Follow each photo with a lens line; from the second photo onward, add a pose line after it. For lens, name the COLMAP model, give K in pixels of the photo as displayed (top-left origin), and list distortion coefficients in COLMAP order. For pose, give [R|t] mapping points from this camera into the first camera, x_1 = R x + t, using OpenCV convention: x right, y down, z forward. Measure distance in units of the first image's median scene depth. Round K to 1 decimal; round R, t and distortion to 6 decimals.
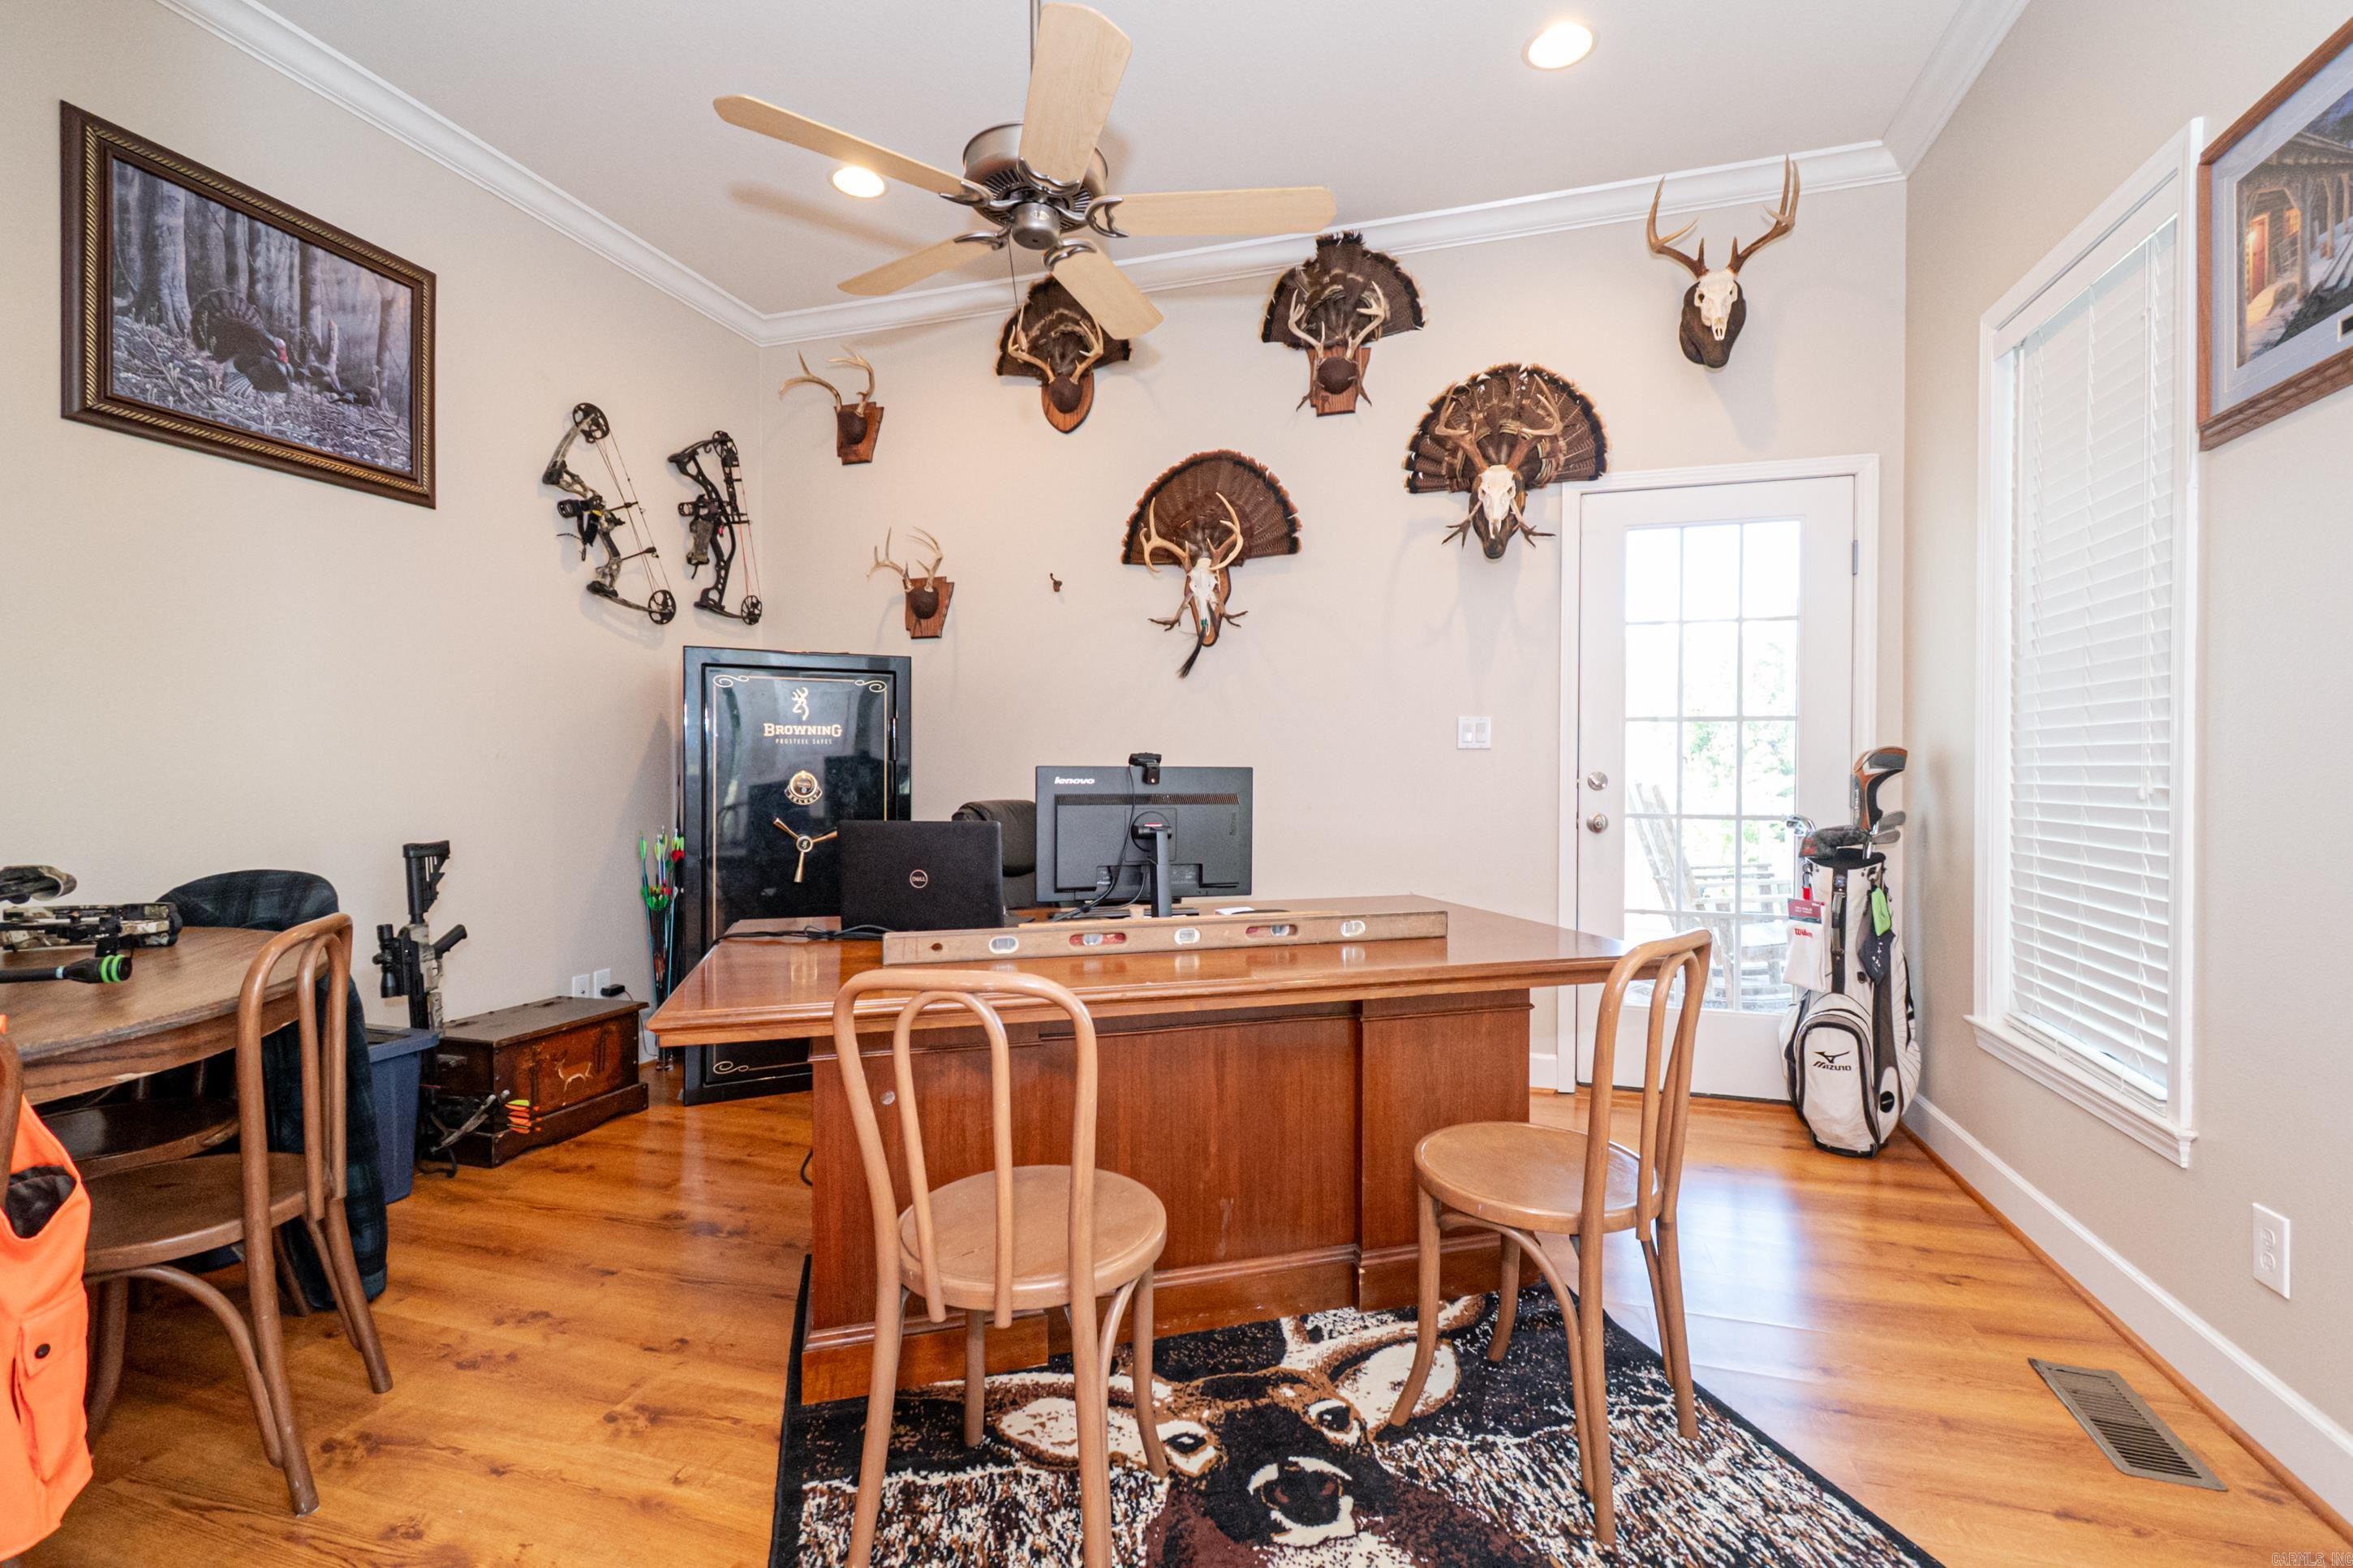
lens RADIAL K [[1043.8, 0, 1177.3], [0, 1043.8, 776.5], [0, 0, 1]] dist [0.013093, -0.007496]
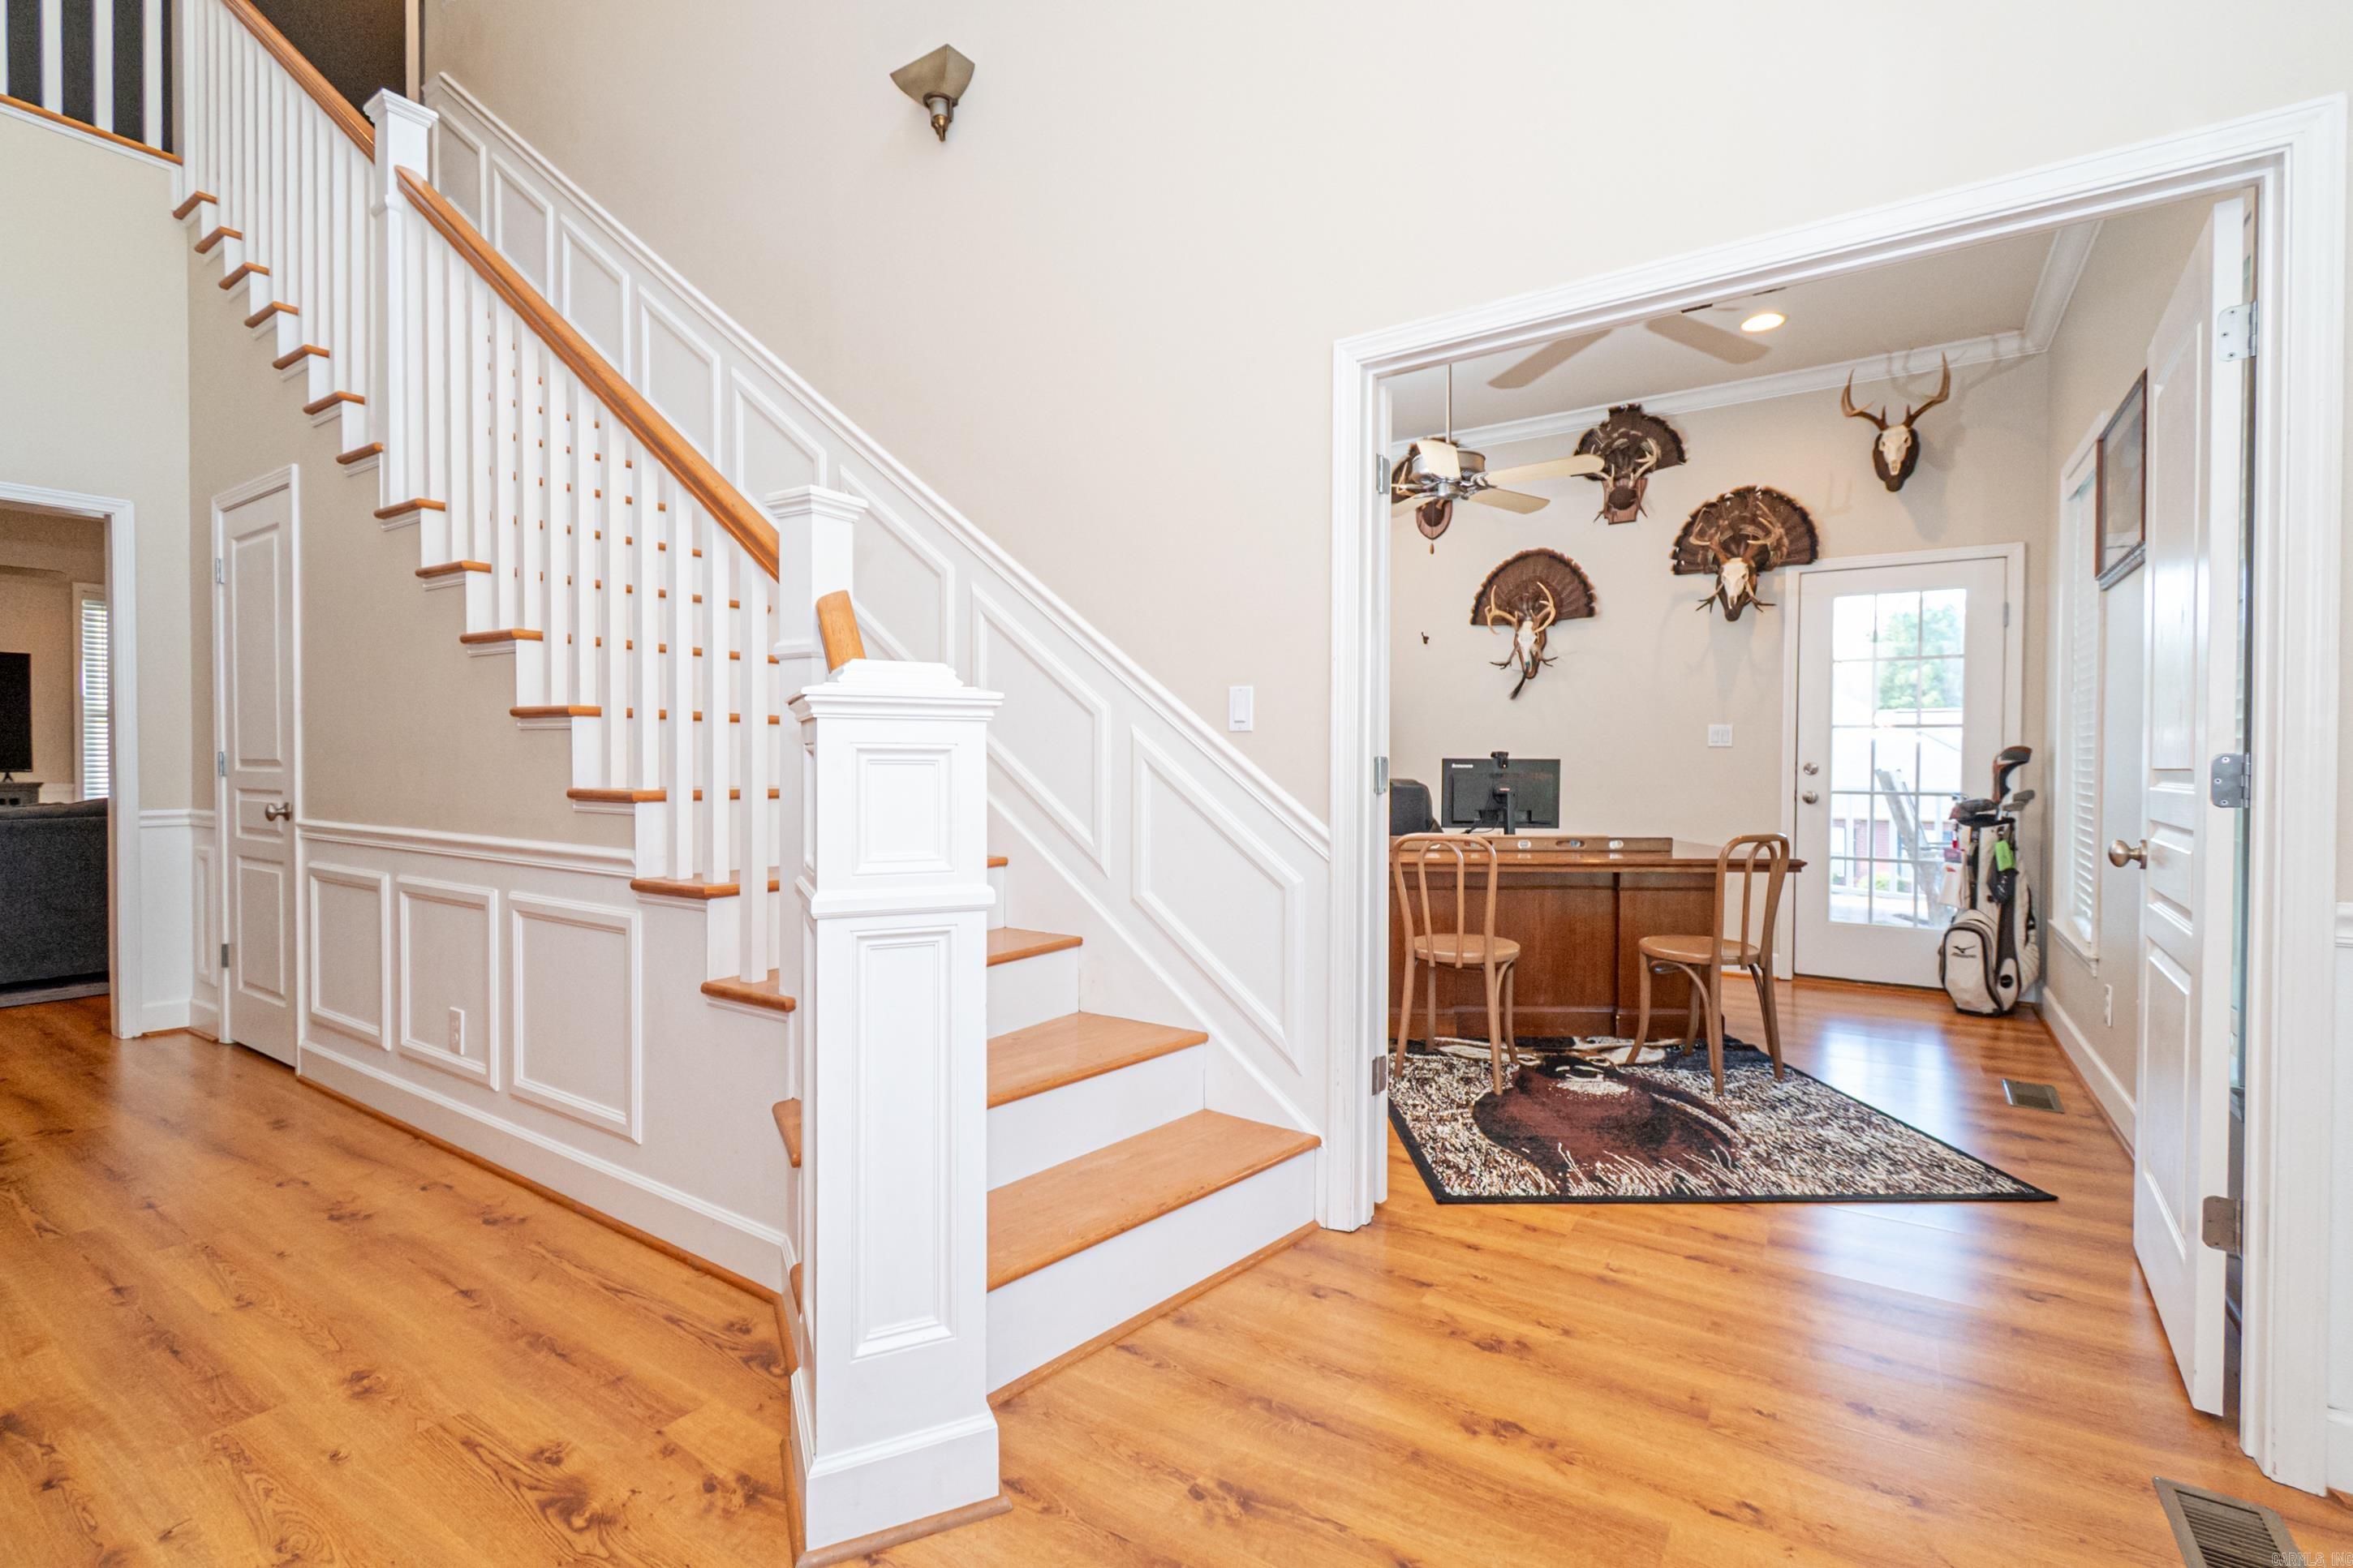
lens RADIAL K [[1043.8, 0, 1177.3], [0, 1043.8, 776.5], [0, 0, 1]] dist [0.013093, -0.007496]
pose [[0.960858, 0.007011, -0.276952, -0.046890], [-0.004466, 0.999942, 0.009819, 0.005183], [0.277005, -0.008198, 0.960833, -0.680388]]
